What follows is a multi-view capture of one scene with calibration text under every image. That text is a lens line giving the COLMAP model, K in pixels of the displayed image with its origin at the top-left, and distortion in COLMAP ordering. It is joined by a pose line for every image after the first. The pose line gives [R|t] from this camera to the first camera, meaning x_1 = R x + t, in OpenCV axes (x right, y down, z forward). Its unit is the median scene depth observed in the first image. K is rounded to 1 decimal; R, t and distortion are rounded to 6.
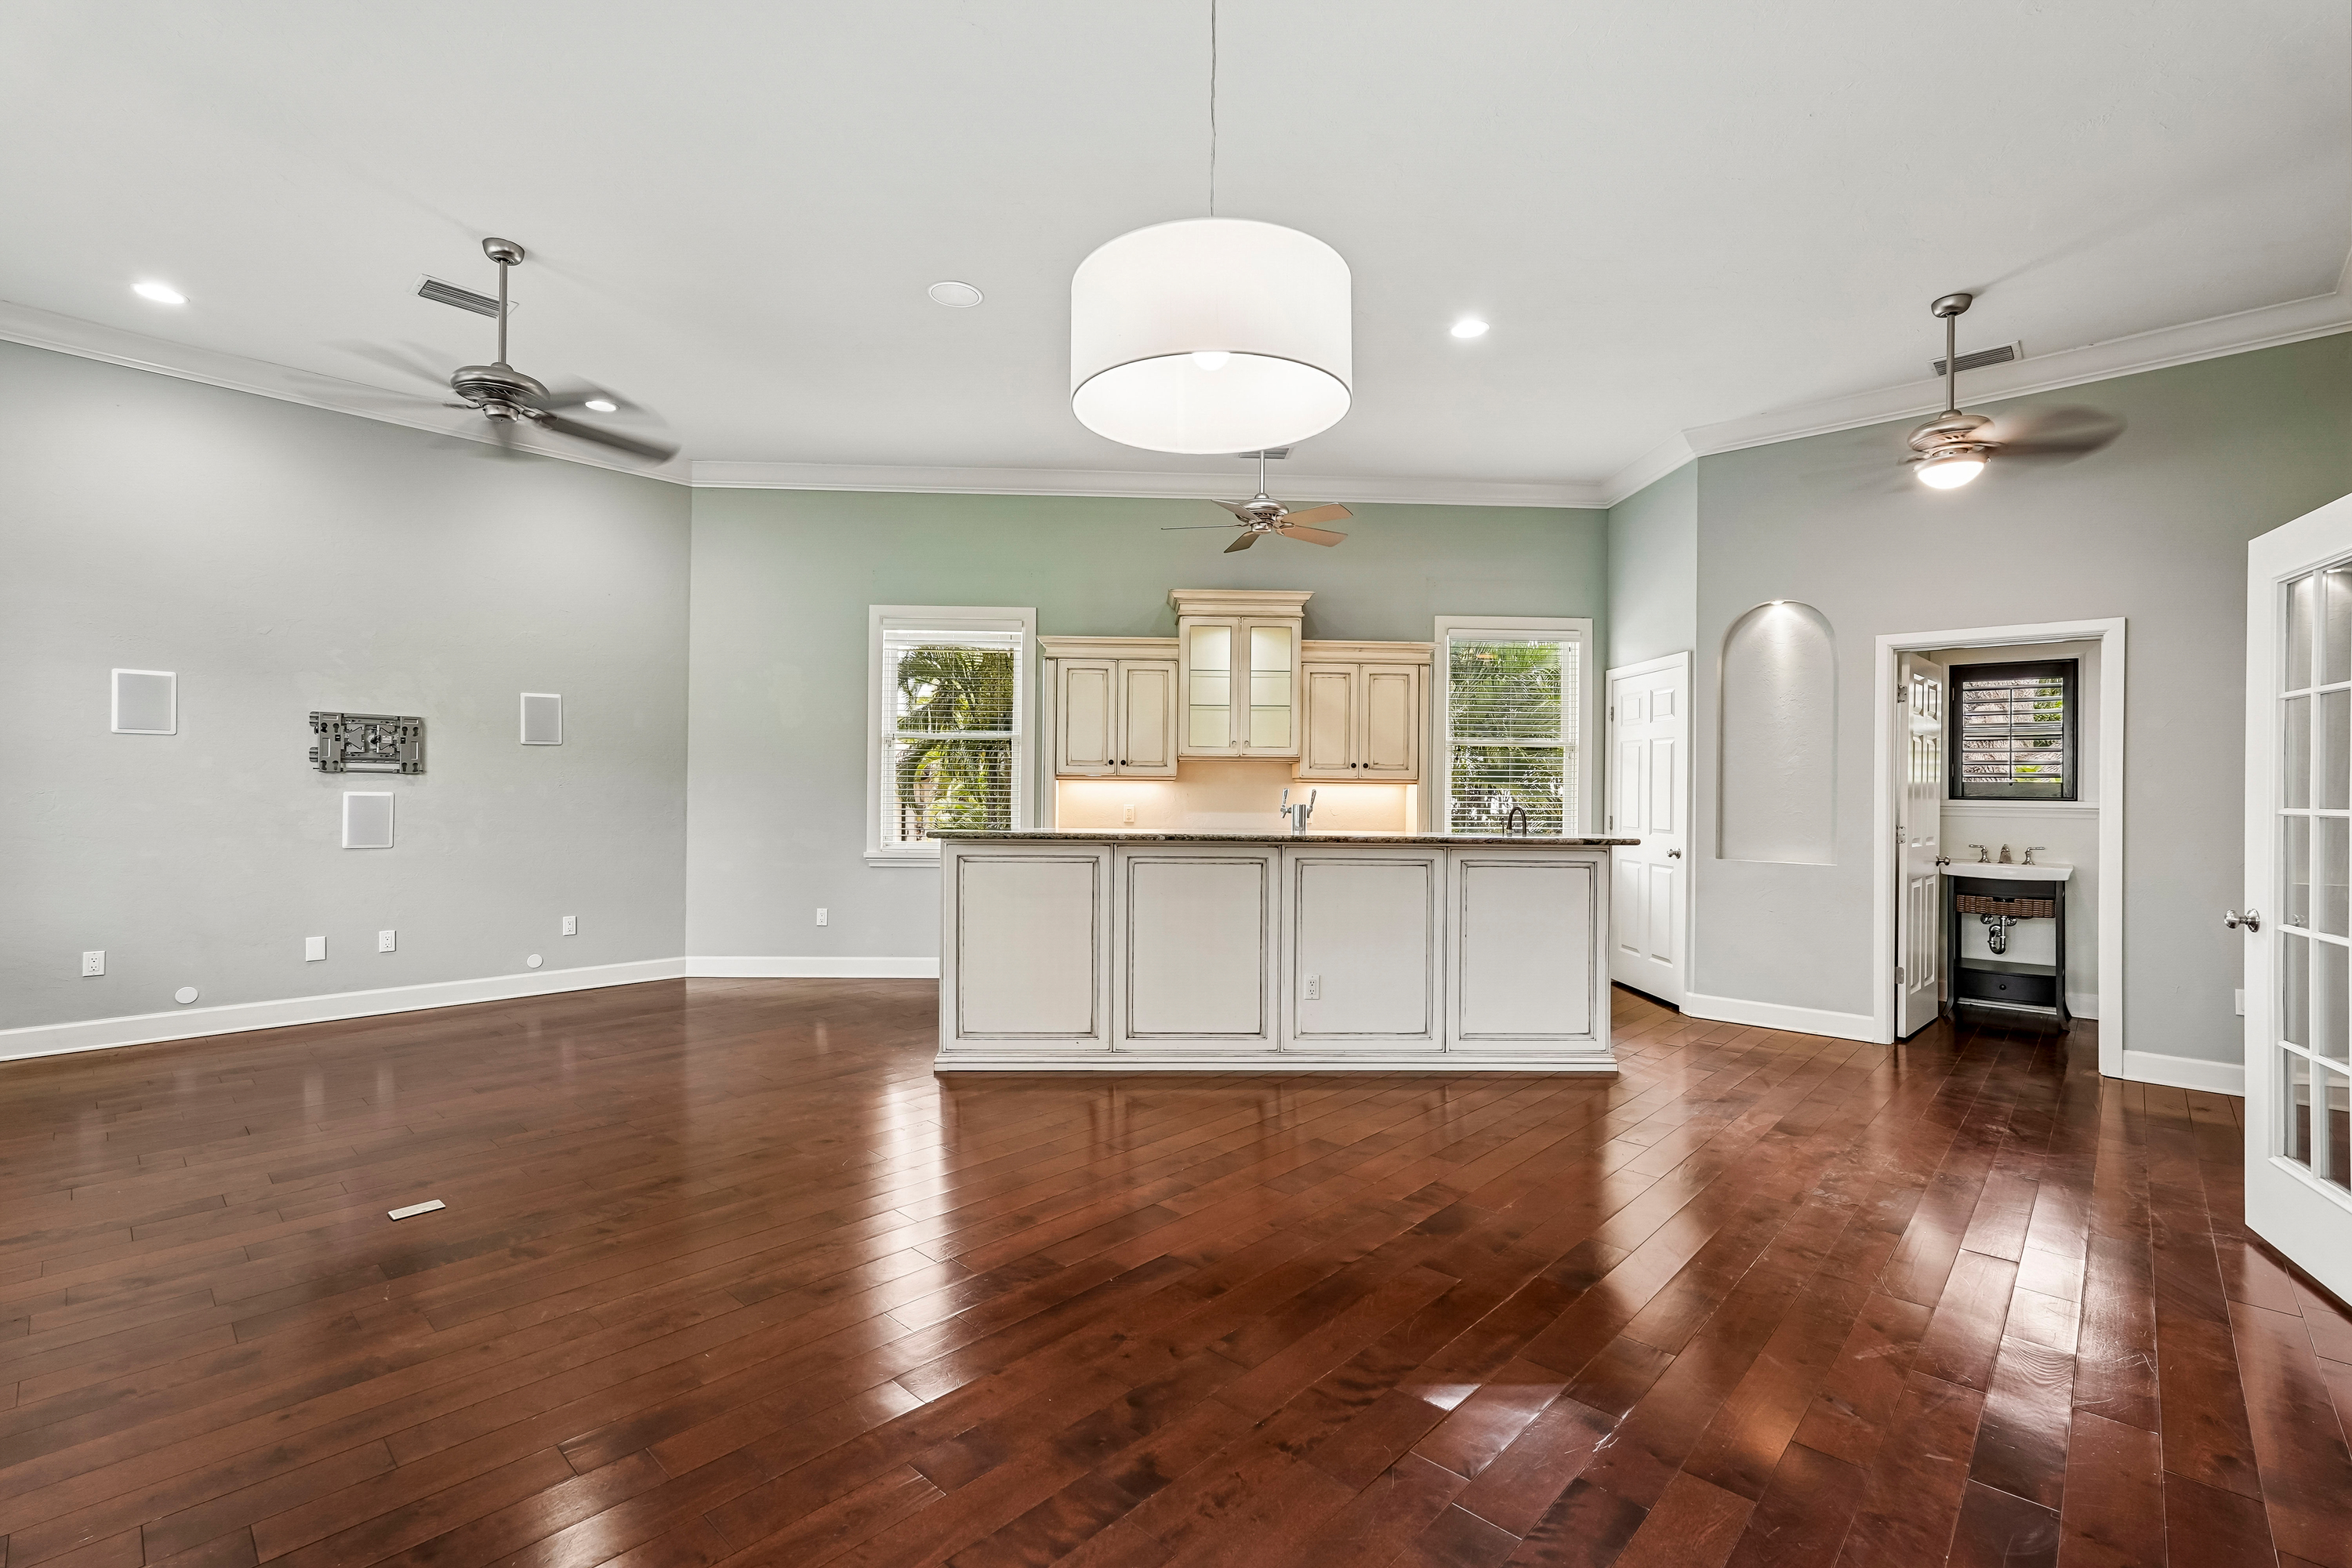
lens RADIAL K [[1042.6, 0, 1165.9], [0, 1042.6, 785.5], [0, 0, 1]] dist [-0.003687, 0.002726]
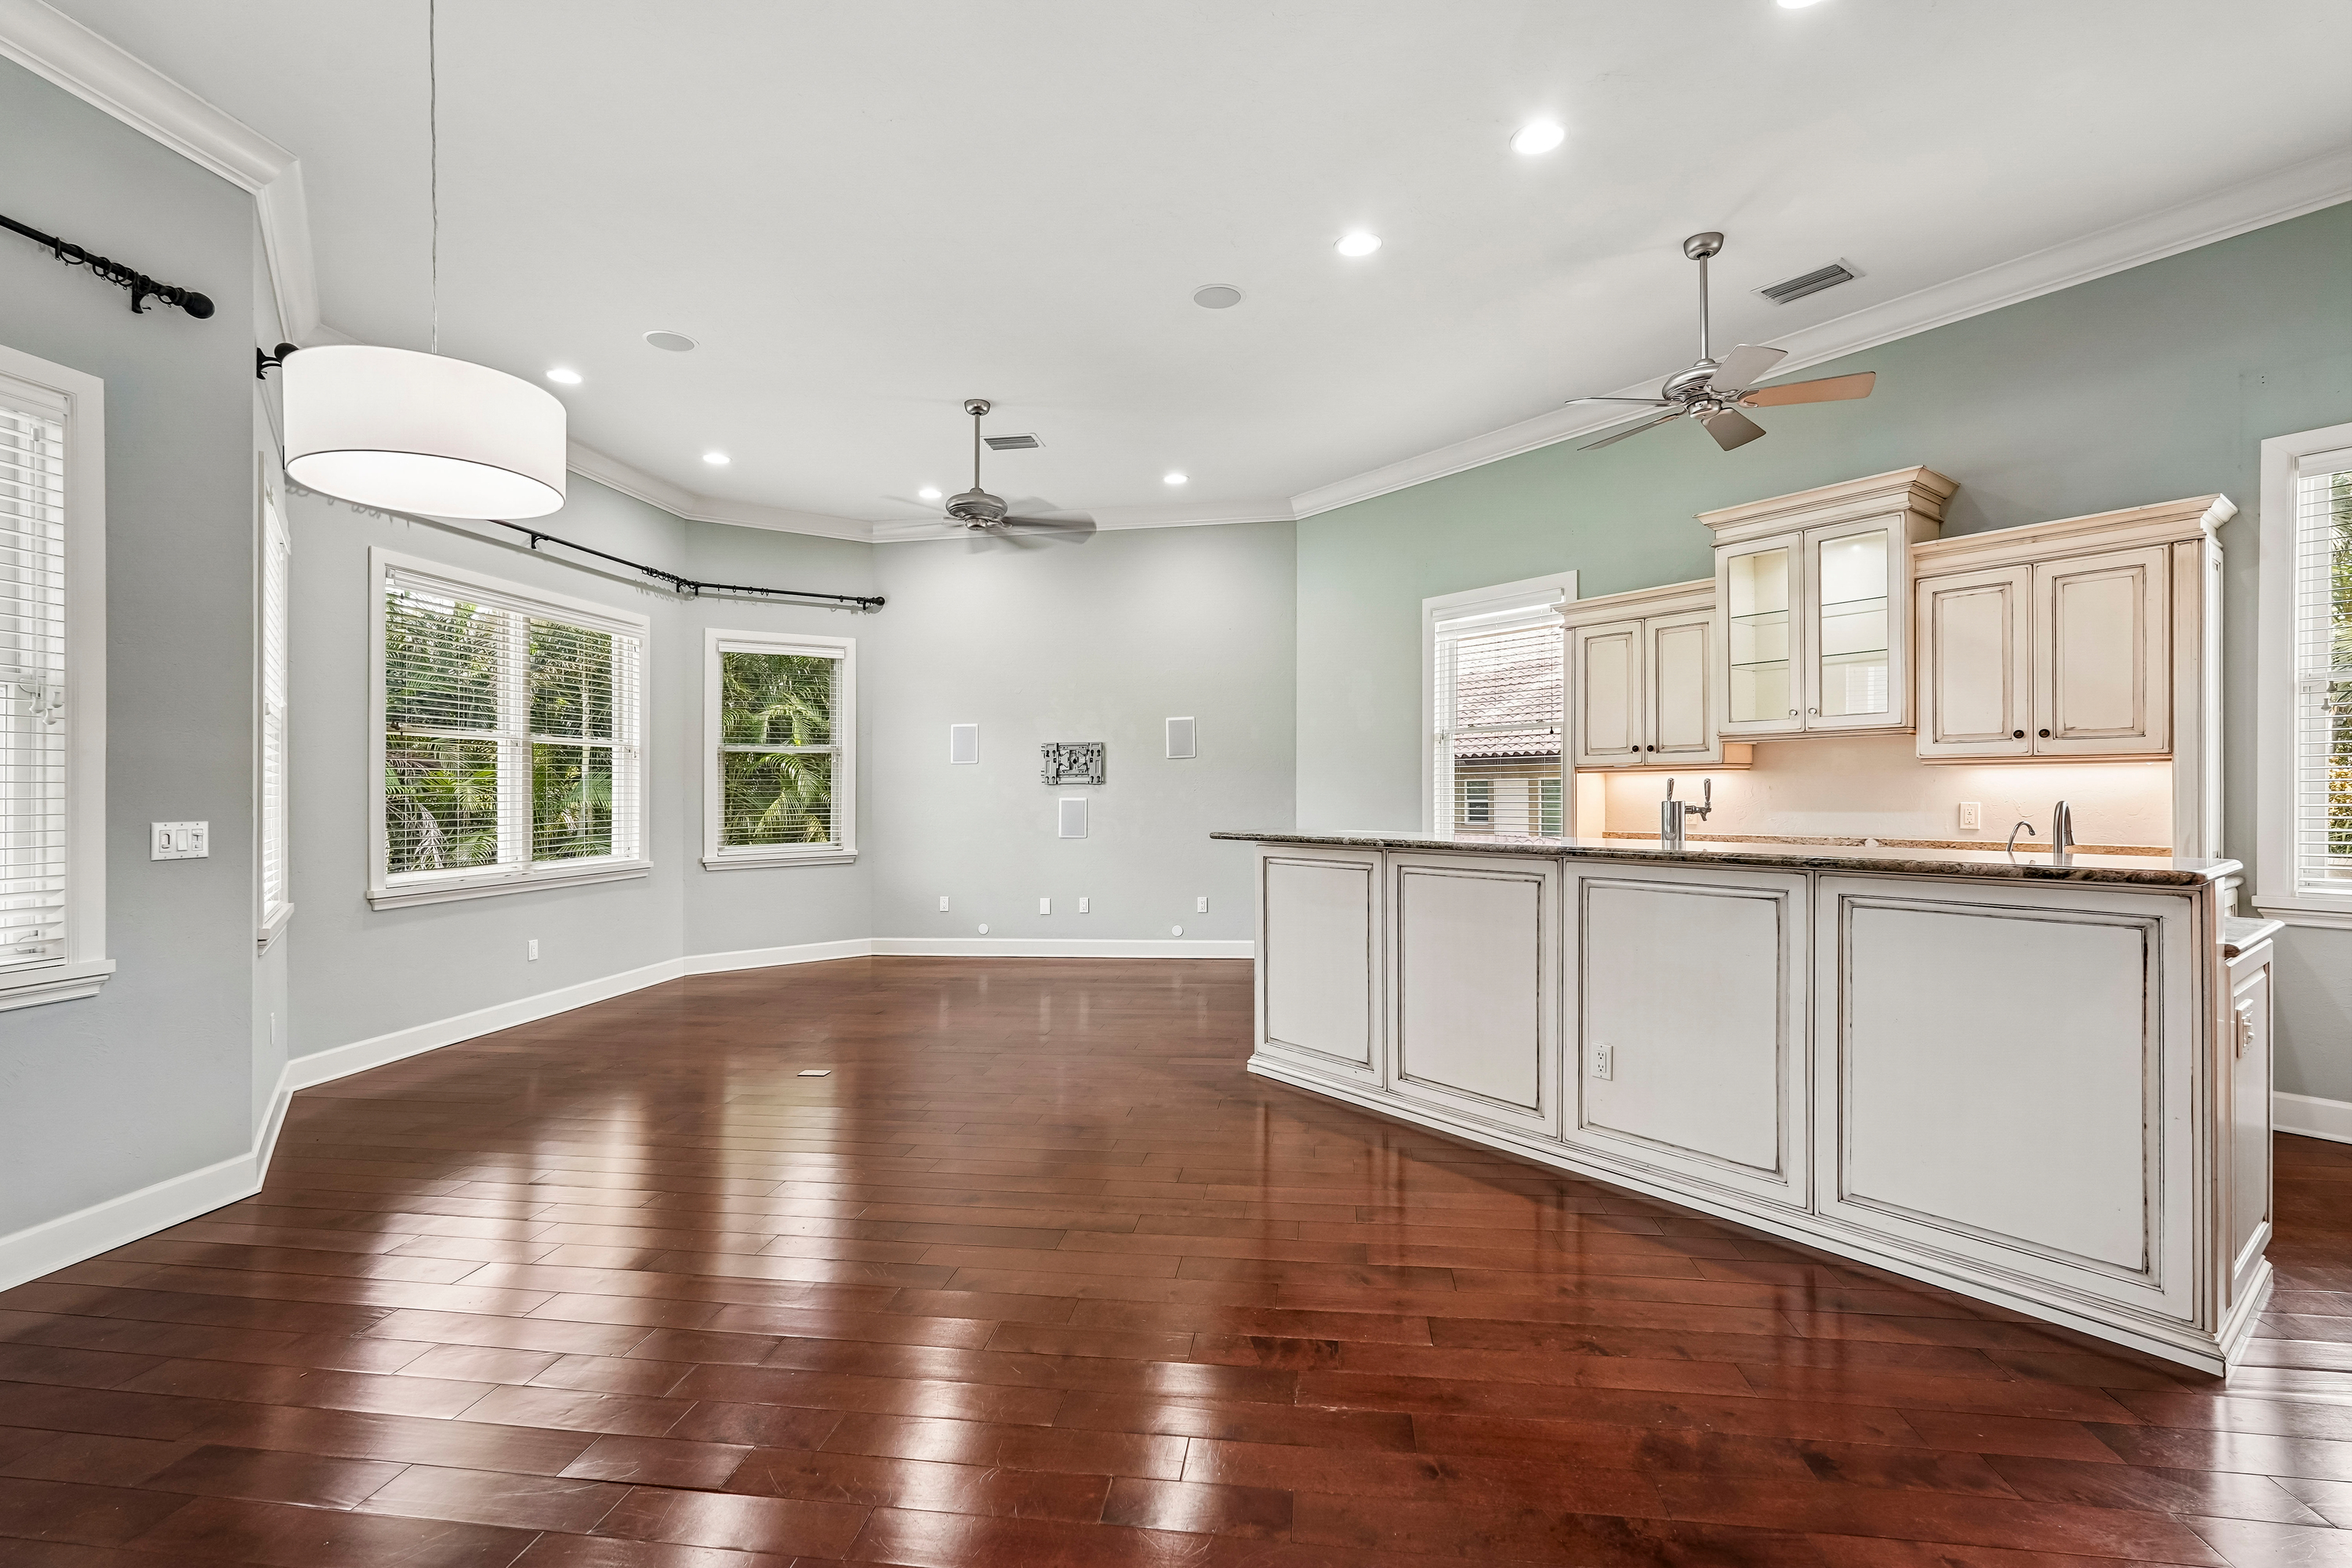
lens RADIAL K [[1042.6, 0, 1180.0], [0, 1042.6, 788.8], [0, 0, 1]] dist [-0.003687, 0.002726]
pose [[0.575805, -0.018000, -0.817389, 0.454650], [0.023620, 0.999707, -0.005375, 0.004799], [0.817246, -0.016211, 0.576061, 0.297370]]
